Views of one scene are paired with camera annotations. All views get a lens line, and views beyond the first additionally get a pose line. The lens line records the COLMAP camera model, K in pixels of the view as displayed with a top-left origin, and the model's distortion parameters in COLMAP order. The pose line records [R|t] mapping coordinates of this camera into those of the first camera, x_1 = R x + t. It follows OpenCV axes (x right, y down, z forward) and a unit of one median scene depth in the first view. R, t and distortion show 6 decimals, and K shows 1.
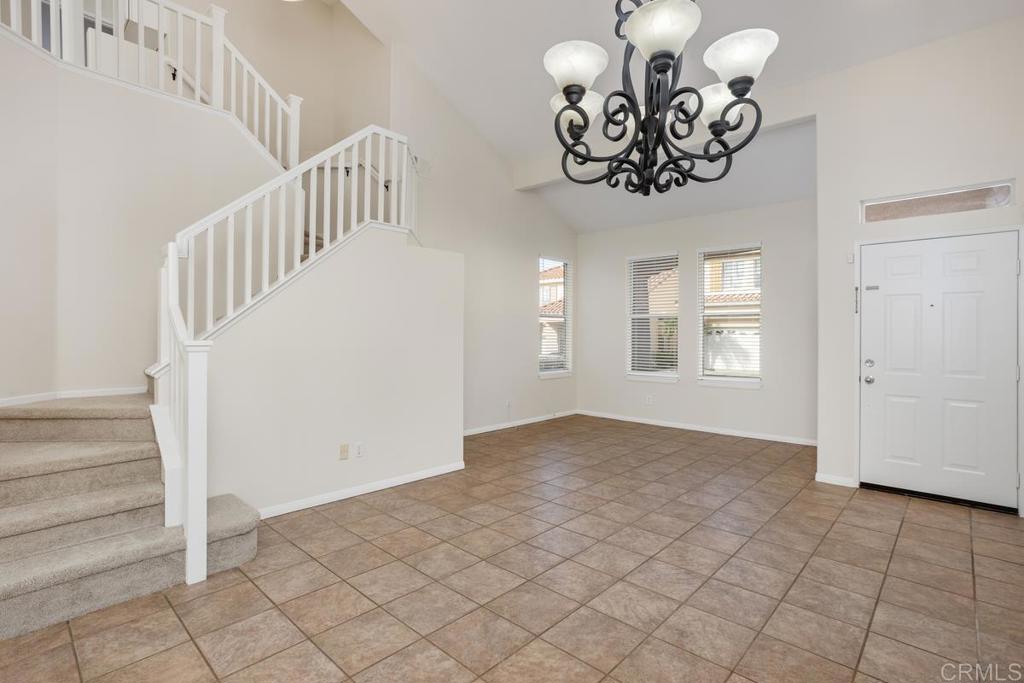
lens RADIAL K [[493.1, 0, 497.9], [0, 493.1, 332.2], [0, 0, 1]] dist [-0.043793, 0.025671]
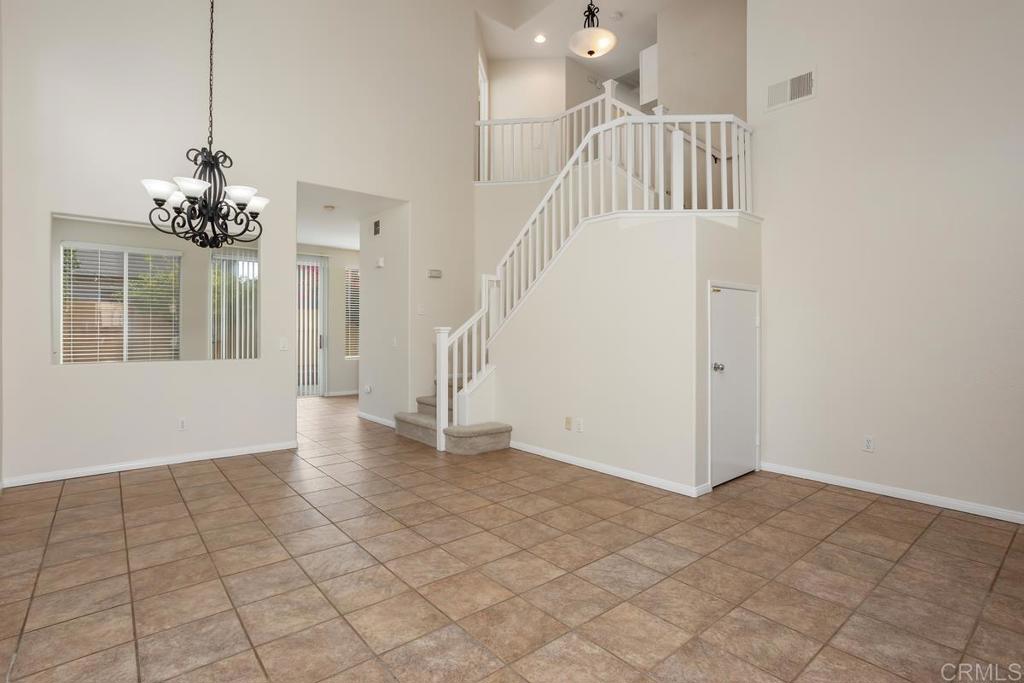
lens RADIAL K [[493.1, 0, 511.0], [0, 493.1, 334.8], [0, 0, 1]] dist [-0.043793, 0.025671]
pose [[-0.109578, -0.002147, -0.993976, 1.078042], [0.003751, 0.999990, -0.002574, 0.042451], [0.993971, -0.004010, -0.109569, 1.222290]]
